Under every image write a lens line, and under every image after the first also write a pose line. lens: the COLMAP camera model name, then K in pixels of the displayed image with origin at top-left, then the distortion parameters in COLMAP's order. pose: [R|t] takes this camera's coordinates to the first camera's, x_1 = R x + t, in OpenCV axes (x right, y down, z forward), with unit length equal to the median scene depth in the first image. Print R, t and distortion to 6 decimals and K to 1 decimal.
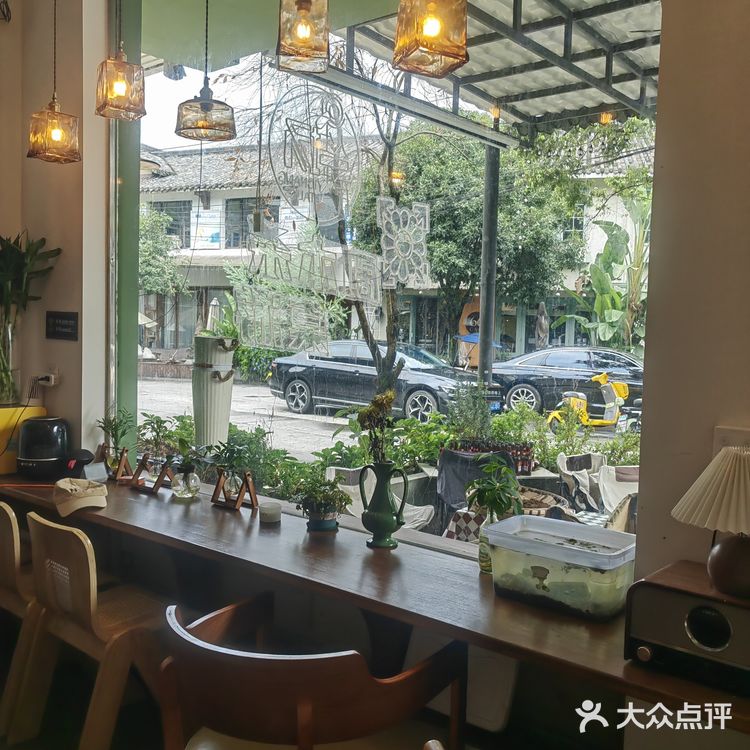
lens RADIAL K [[818.3, 0, 375.0], [0, 818.3, 375.0], [0, 0, 1]] dist [0.031900, -0.039553]
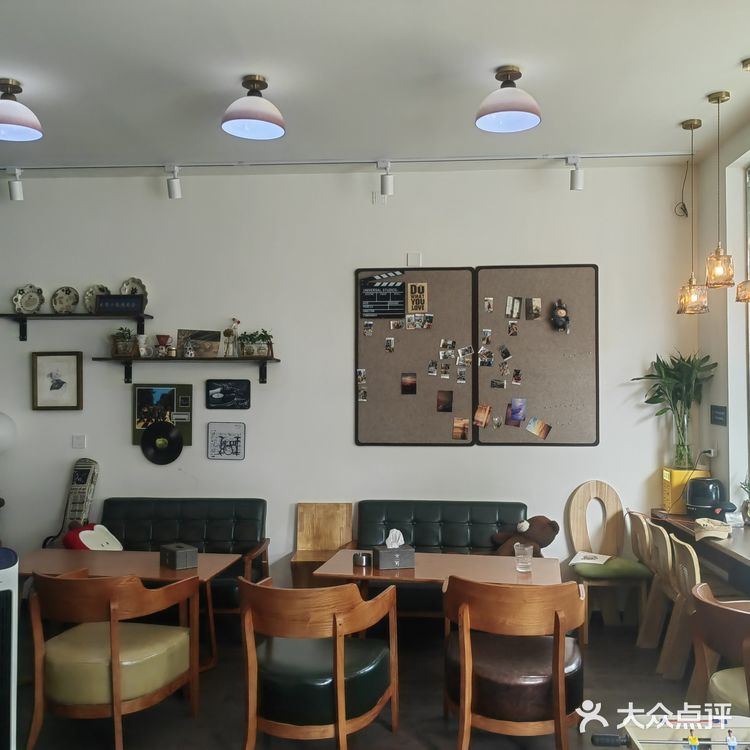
lens RADIAL K [[818.3, 0, 375.0], [0, 818.3, 375.0], [0, 0, 1]] dist [0.031900, -0.039553]
pose [[0.601913, -0.040100, -0.797554, 0.421225], [-0.027218, 0.997128, -0.070676, -0.012468], [0.798098, 0.064249, 0.599093, -0.362970]]
